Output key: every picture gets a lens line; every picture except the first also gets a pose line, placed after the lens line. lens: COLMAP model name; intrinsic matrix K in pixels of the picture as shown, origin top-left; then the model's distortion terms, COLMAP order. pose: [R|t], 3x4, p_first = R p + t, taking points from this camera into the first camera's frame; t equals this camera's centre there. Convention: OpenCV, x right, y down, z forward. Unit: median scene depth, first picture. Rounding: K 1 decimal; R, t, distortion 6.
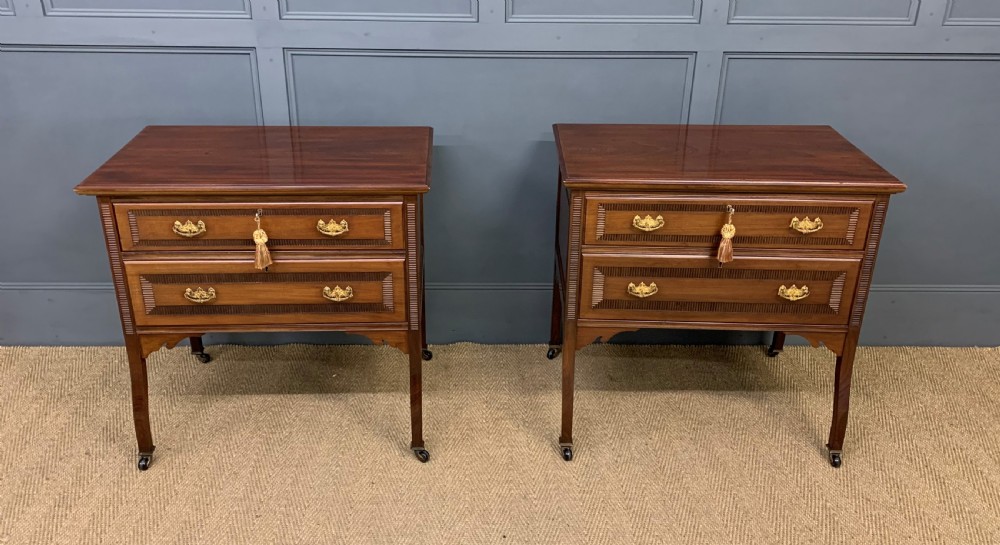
lens RADIAL K [[825.0, 0, 488.2], [0, 825.0, 244.9], [0, 0, 1]] dist [0.004966, 0.000988]
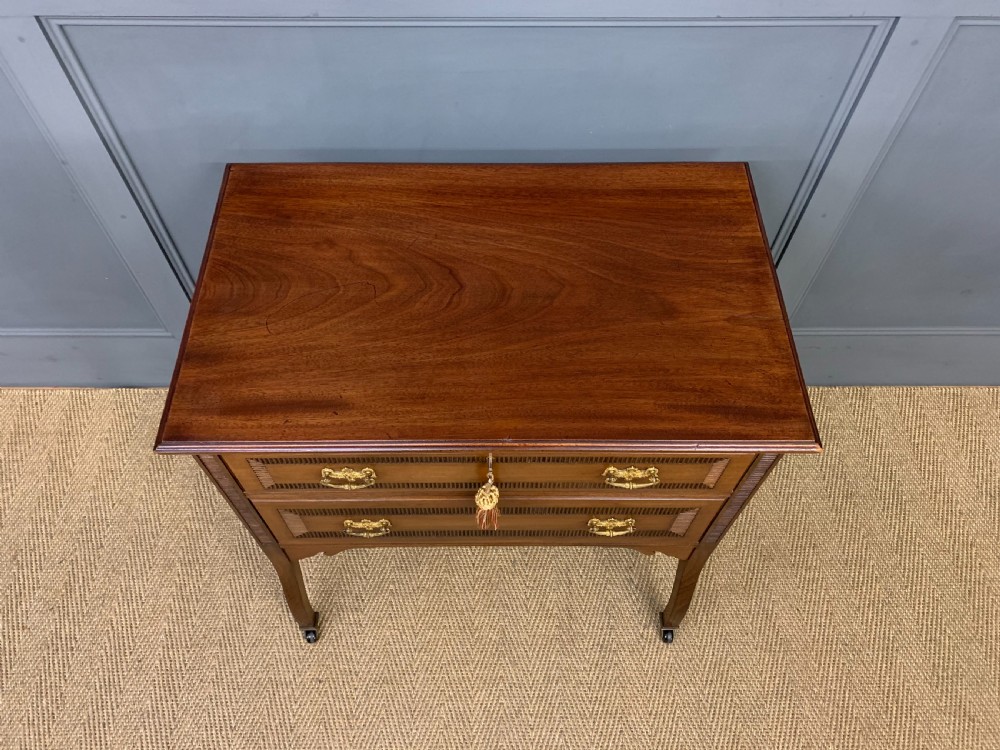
lens RADIAL K [[769.7, 0, 489.6], [0, 769.7, 370.0], [0, 0, 1]] dist [0.007872, 0.002975]
pose [[0.999834, 0.007127, -0.016760, 0.026128], [0.003222, 0.836524, 0.547921, -0.328586], [0.017925, -0.547884, 0.836362, 0.541981]]
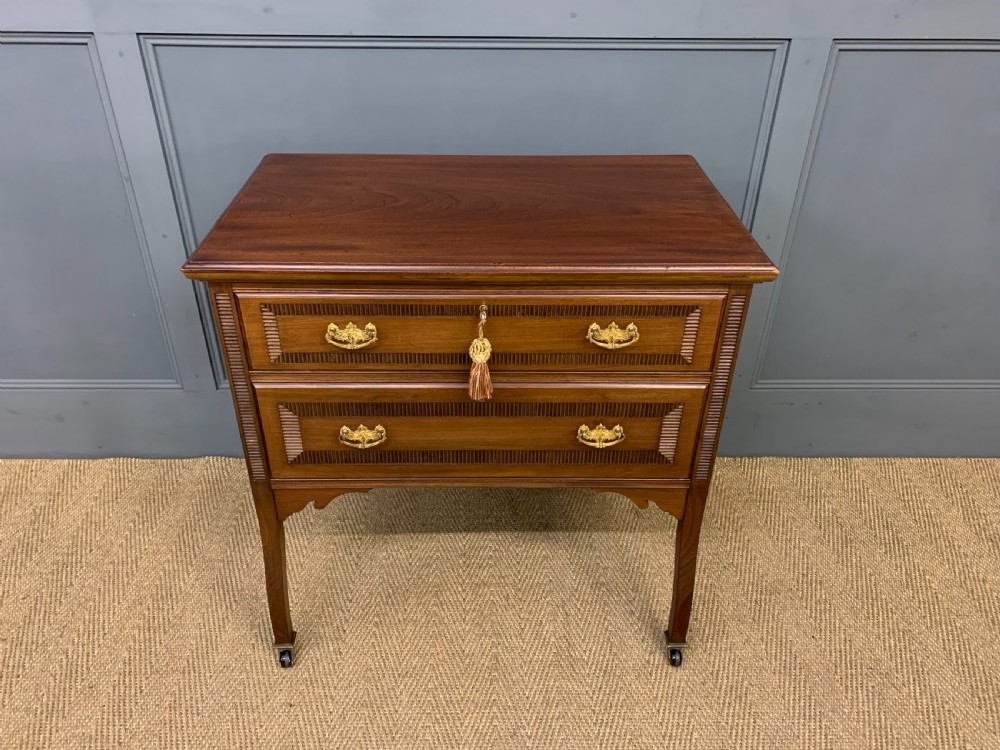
lens RADIAL K [[769.7, 0, 489.6], [0, 769.7, 370.0], [0, 0, 1]] dist [0.007872, 0.002975]
pose [[0.999980, 0.000569, -0.006341, 0.026663], [0.000382, 0.988829, 0.149057, -0.075509], [0.006355, -0.149056, 0.988808, 0.398391]]
